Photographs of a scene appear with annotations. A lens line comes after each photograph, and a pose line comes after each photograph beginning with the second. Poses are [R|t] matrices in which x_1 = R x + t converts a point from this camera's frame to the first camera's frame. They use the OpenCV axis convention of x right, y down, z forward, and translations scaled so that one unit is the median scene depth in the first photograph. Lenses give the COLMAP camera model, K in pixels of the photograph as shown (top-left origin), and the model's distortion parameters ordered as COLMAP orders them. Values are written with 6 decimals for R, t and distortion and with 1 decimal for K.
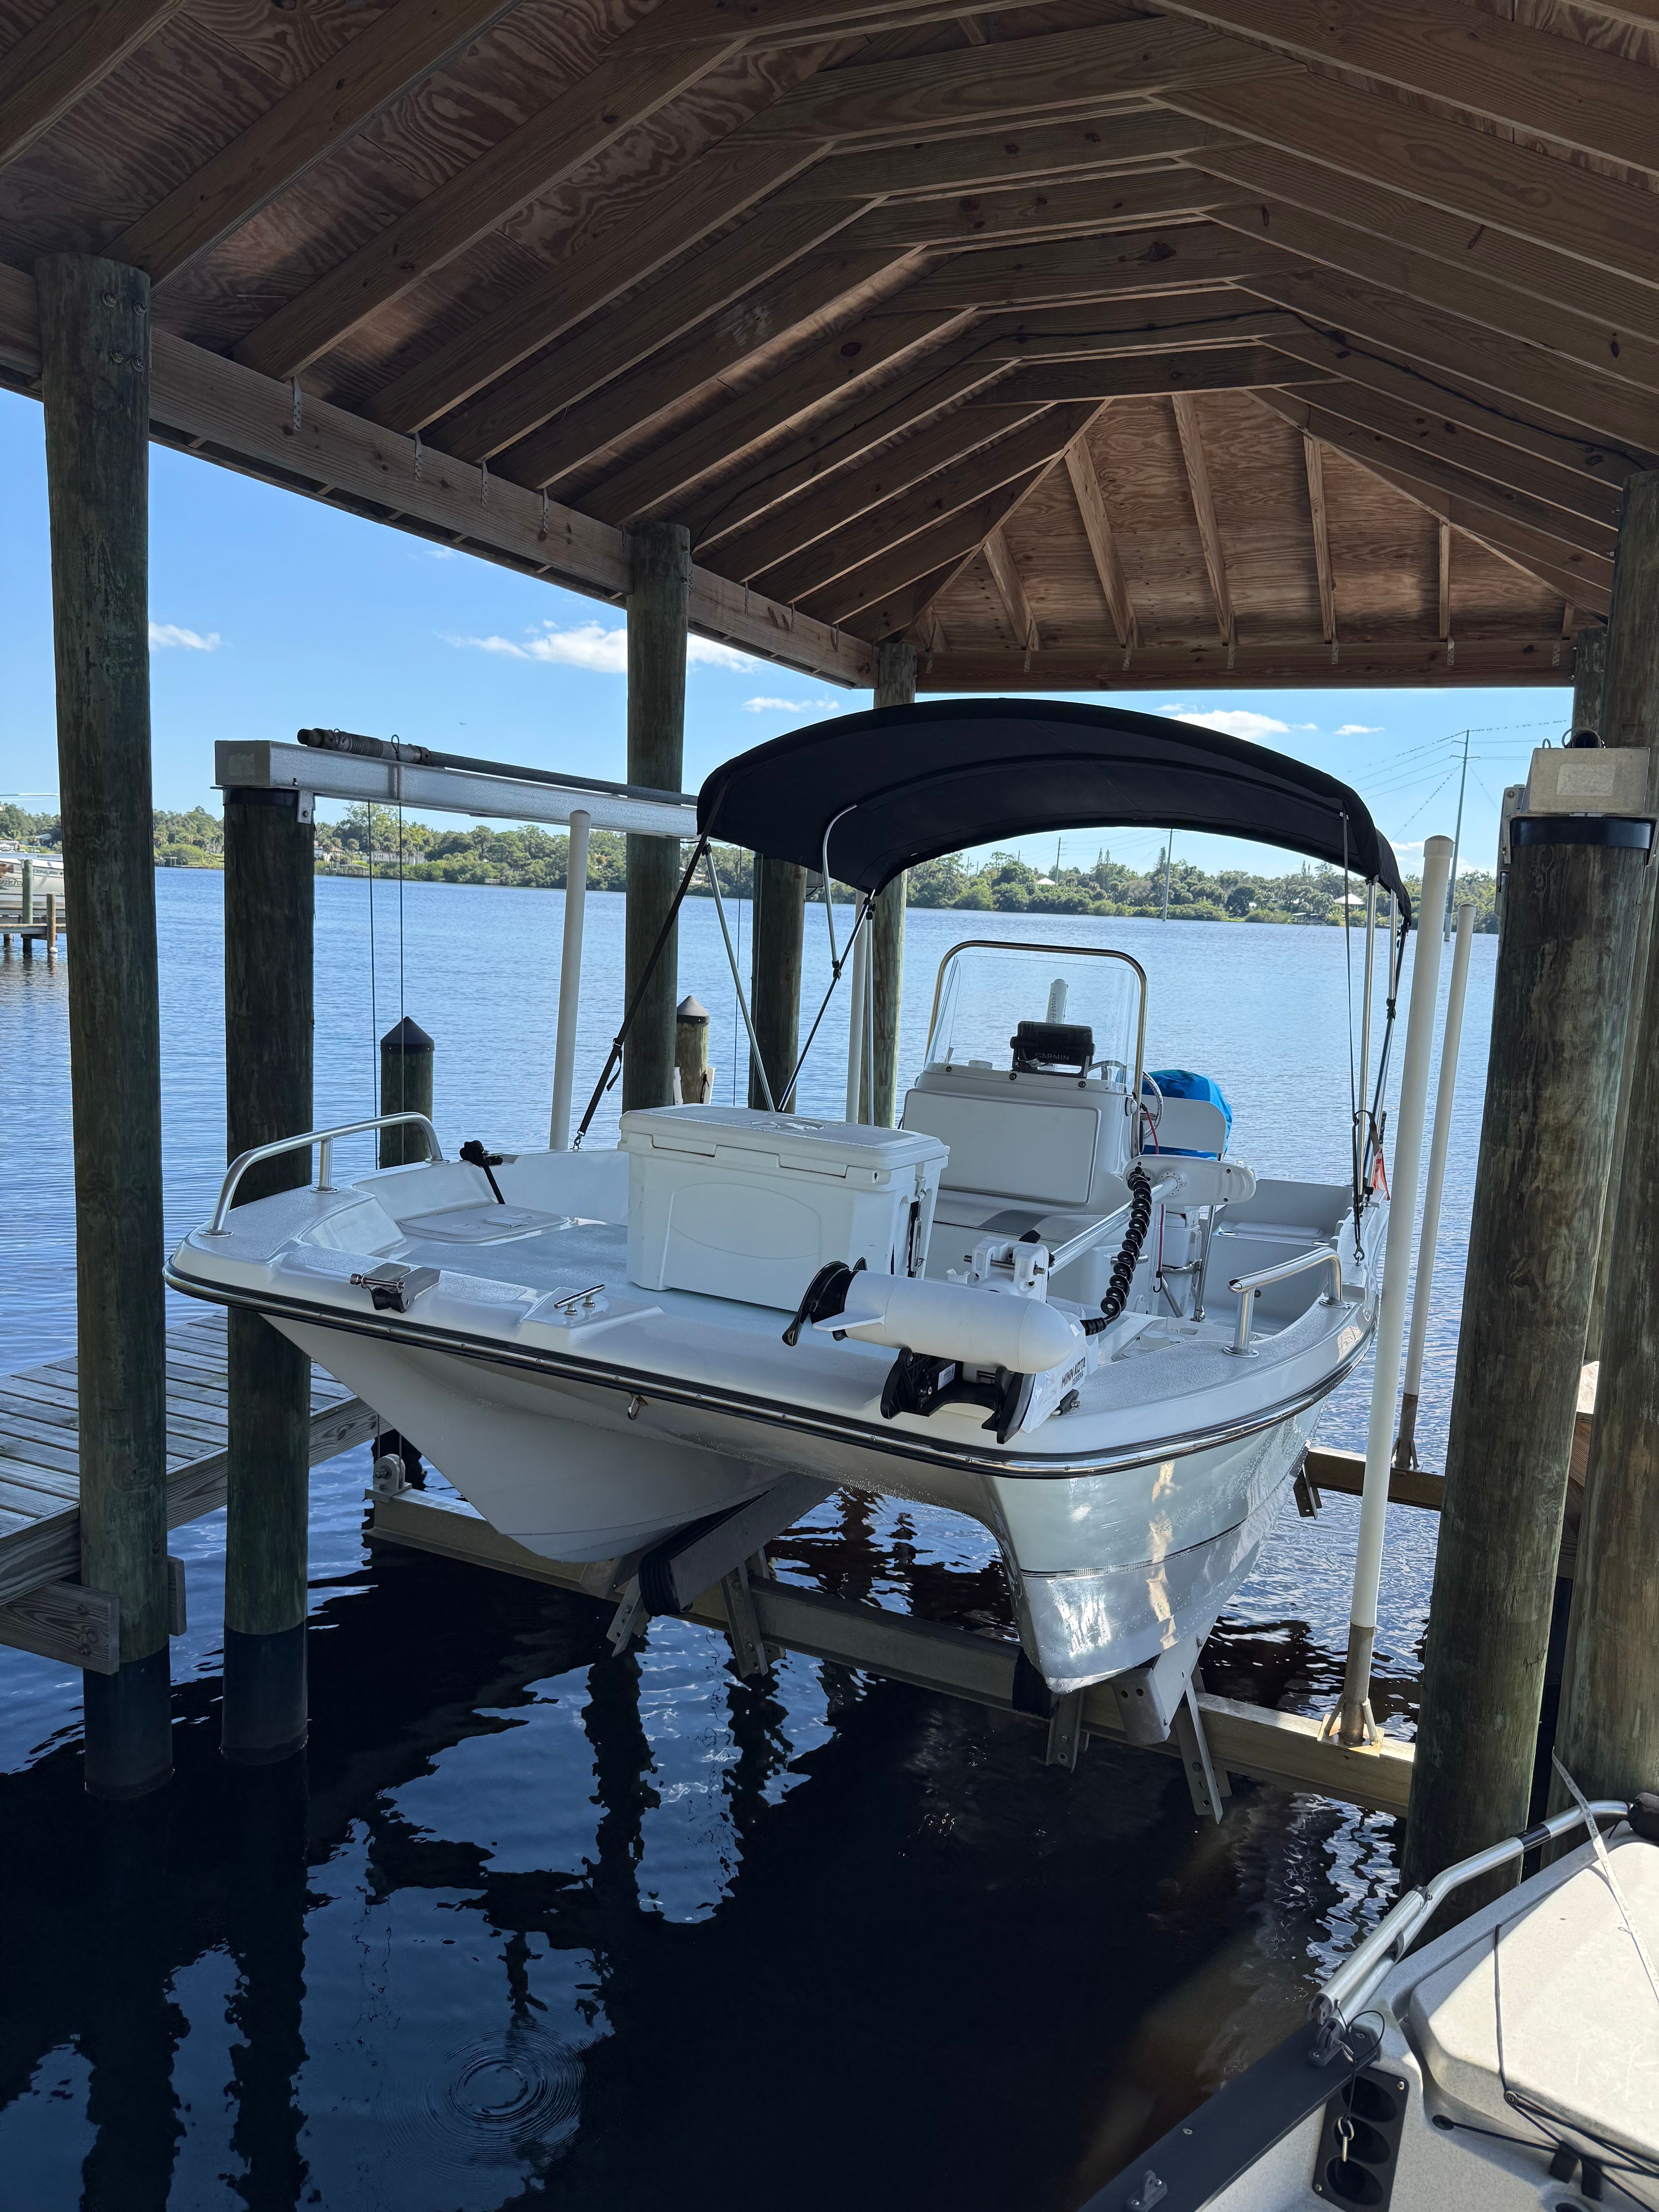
lens RADIAL K [[1613.4, 0, 829.5], [0, 1613.4, 1106.0], [0, 0, 1]] dist [-0.001662, -0.000377]
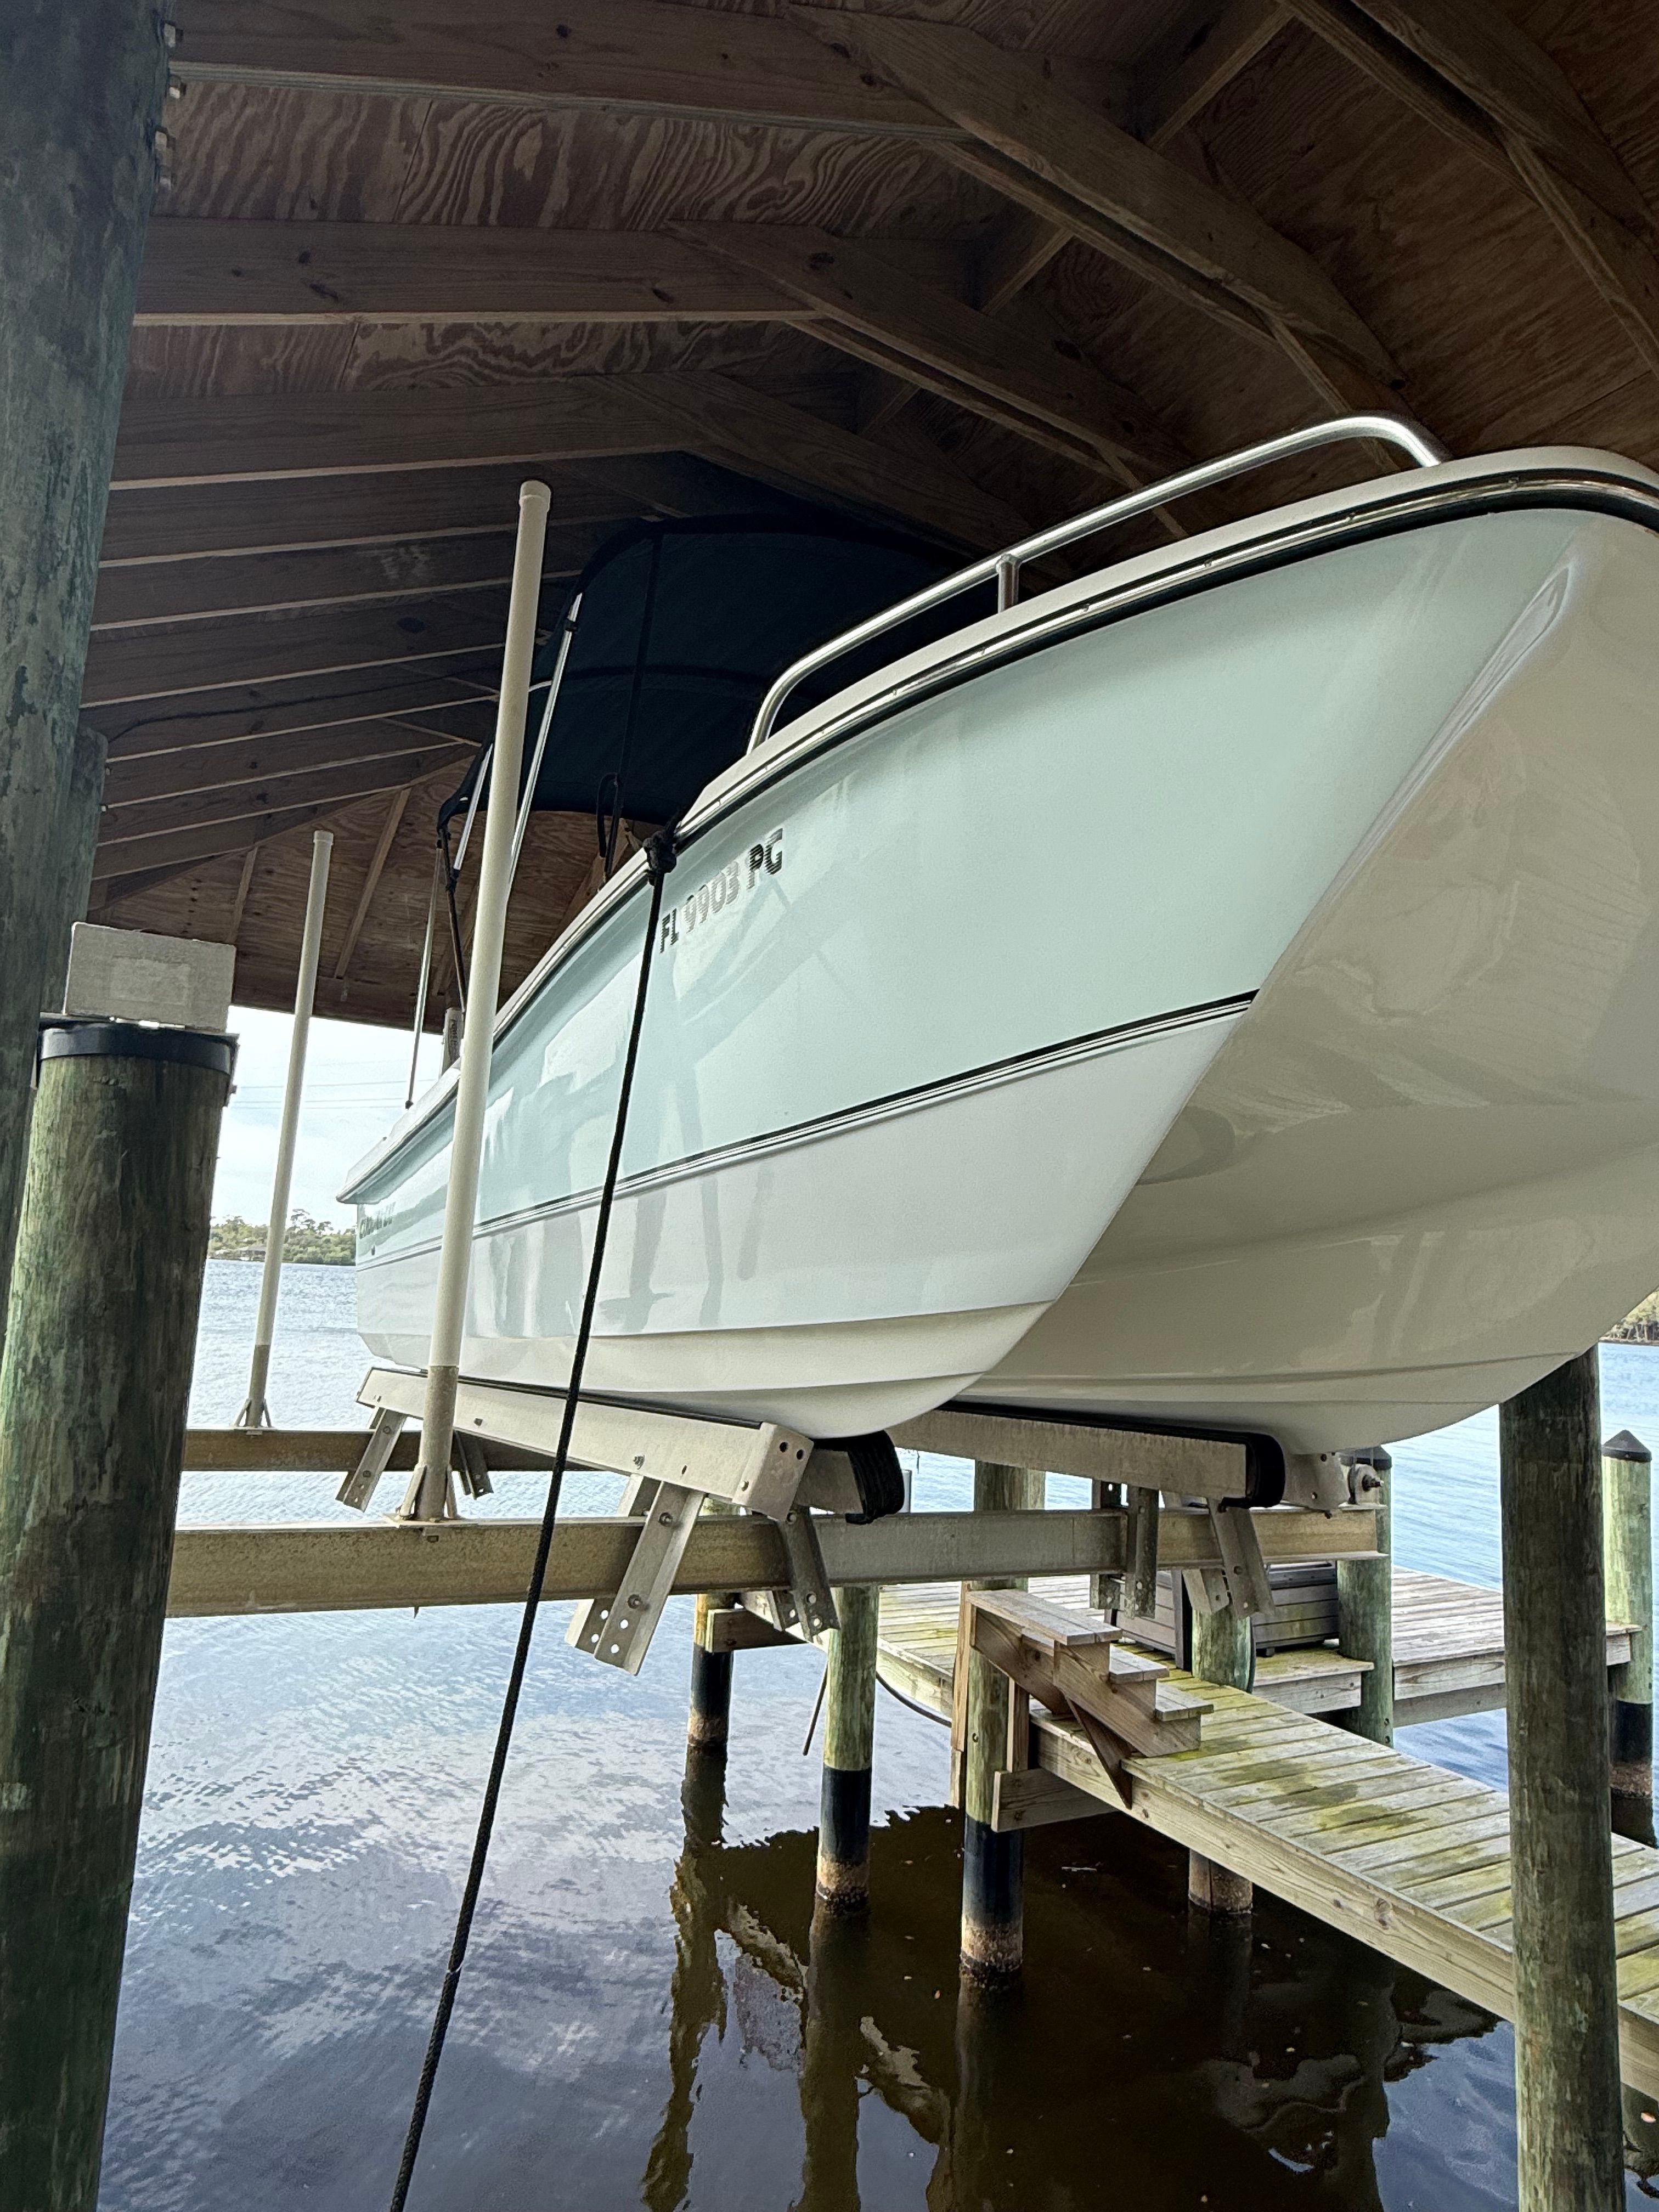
lens RADIAL K [[1328.6, 0, 868.8], [0, 1328.6, 1096.1], [0, 0, 1]] dist [0.000910, 0.002940]
pose [[0.570792, 0.101398, 0.814810, -0.593047], [0.085825, 0.979542, -0.182020, -0.087159], [-0.816597, 0.173826, 0.550412, 0.626741]]
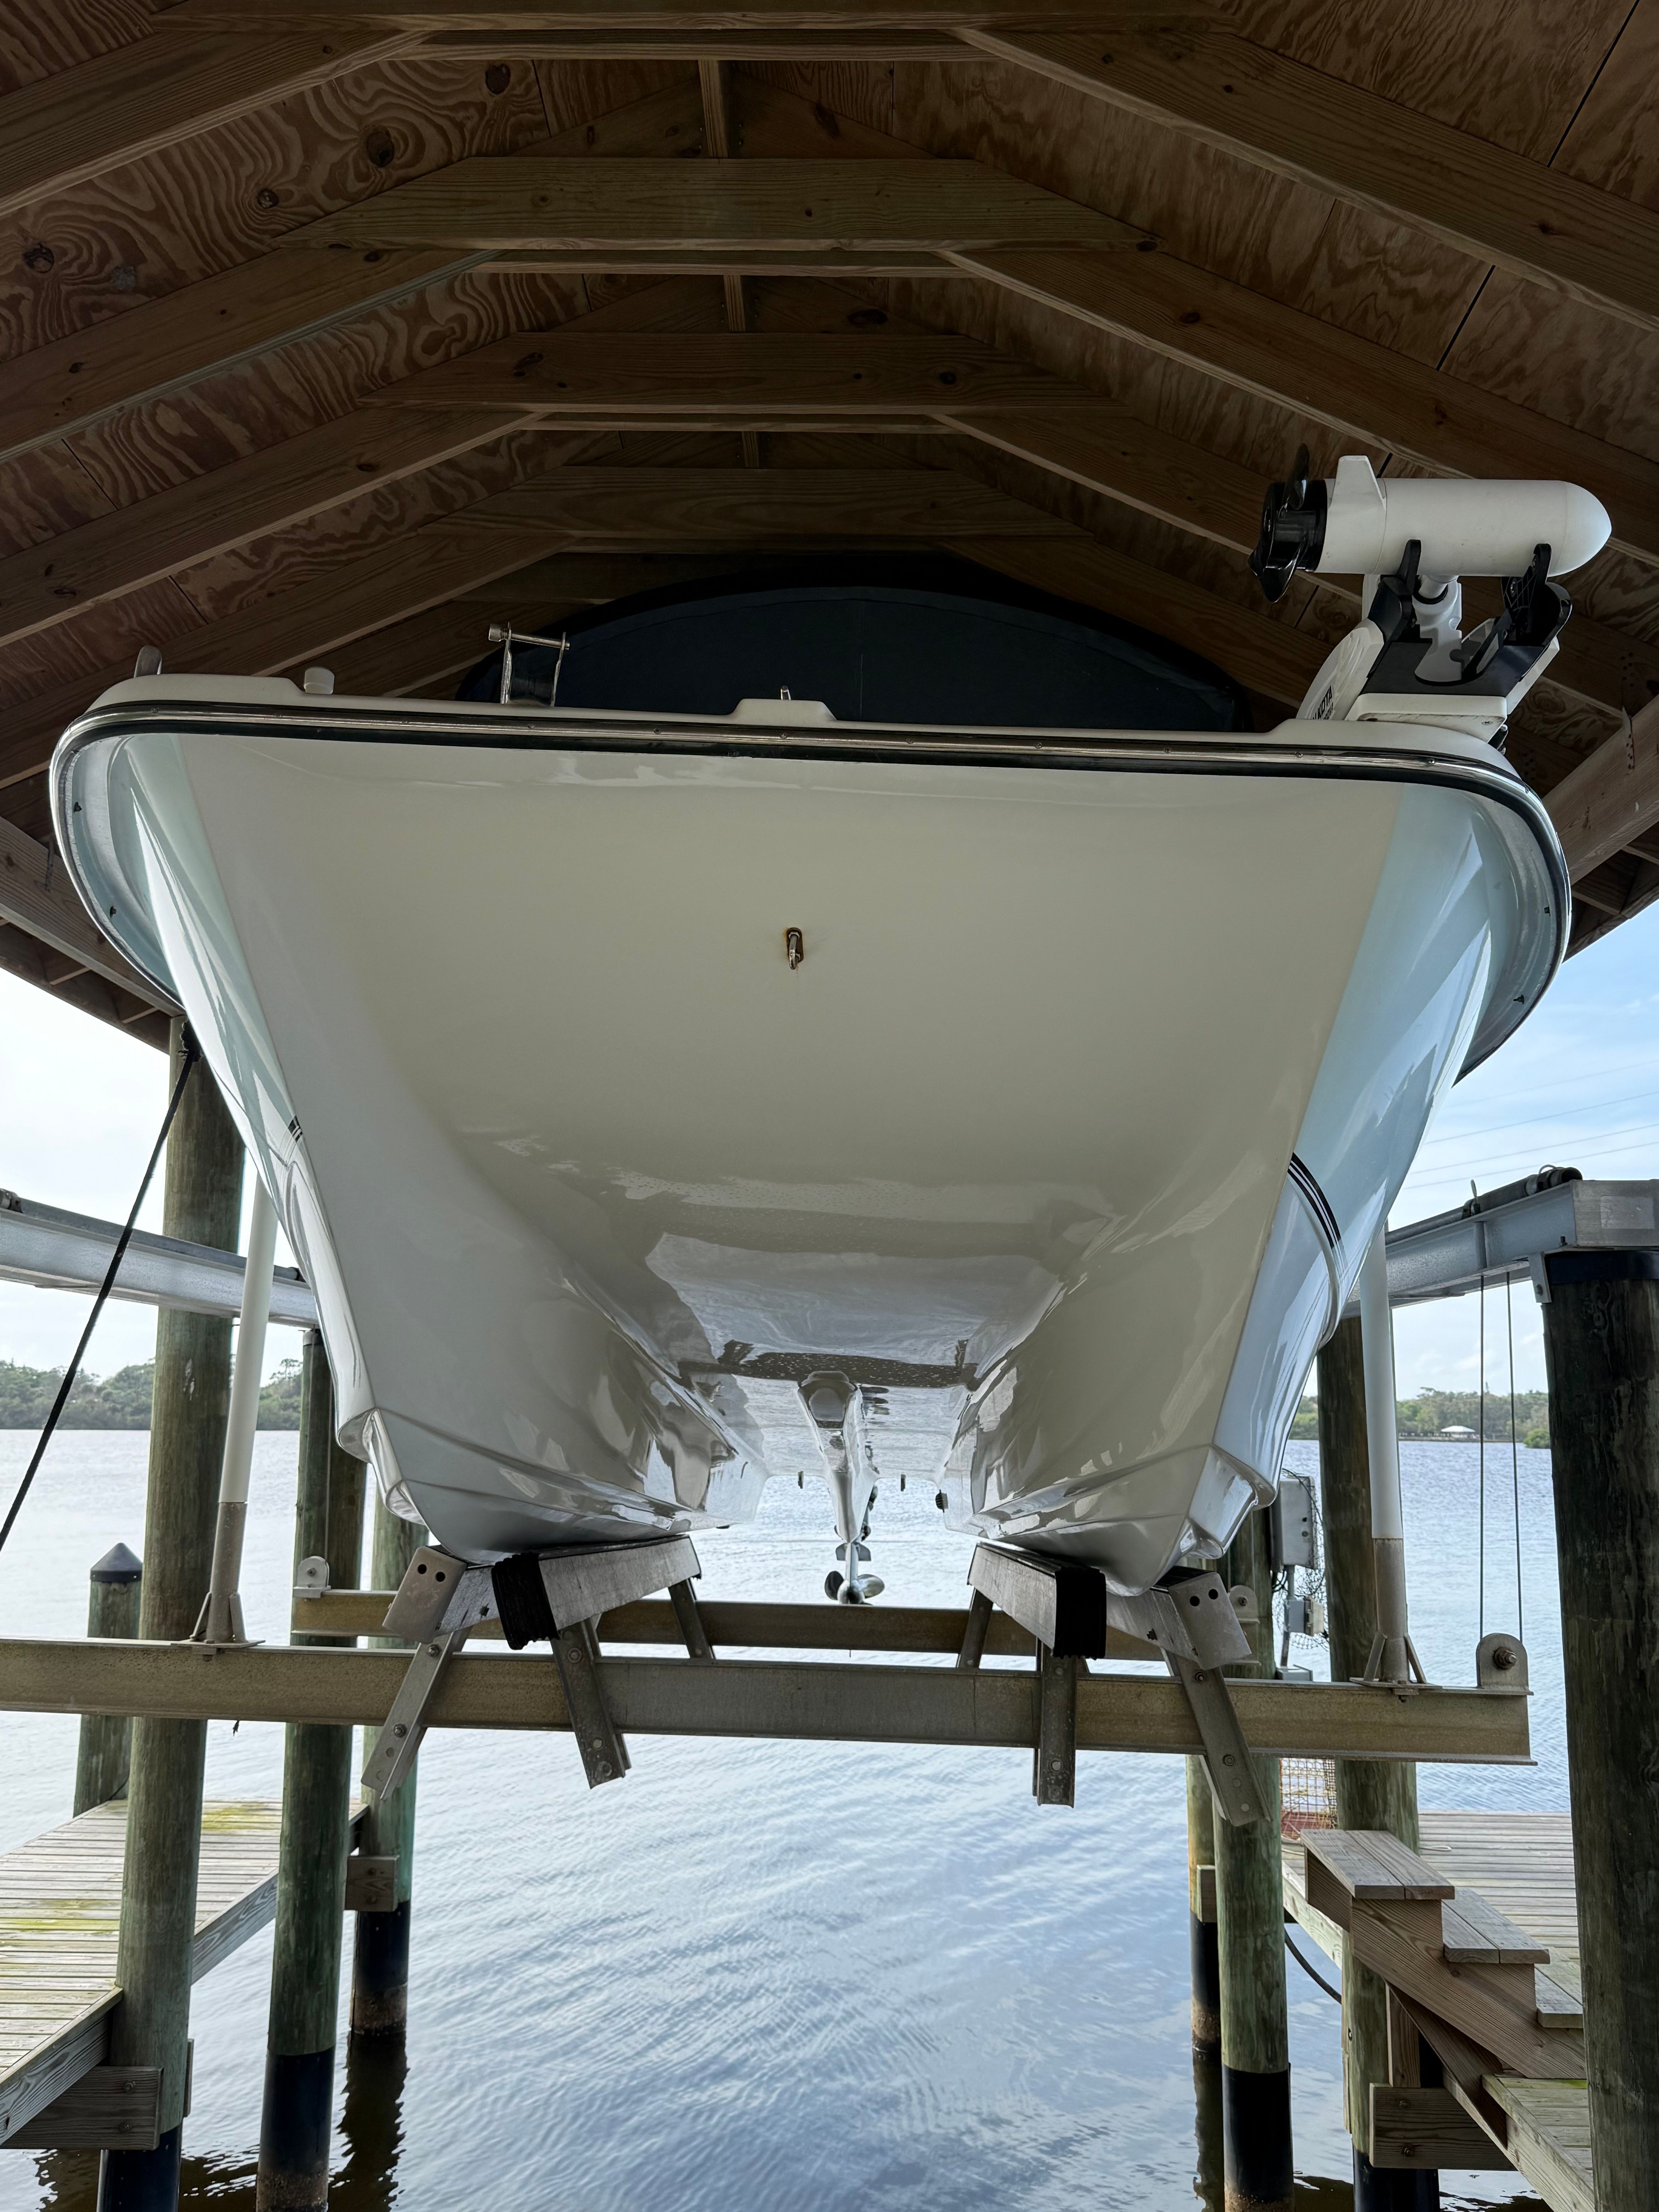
lens RADIAL K [[1868.0, 0, 829.5], [0, 1868.0, 1106.0], [0, 0, 1]] dist [0.008157, -0.012970]
pose [[0.917457, 0.030993, 0.396626, -0.297885], [0.086276, 0.957735, -0.274408, 0.000629], [-0.388368, 0.285977, 0.876007, 0.142061]]
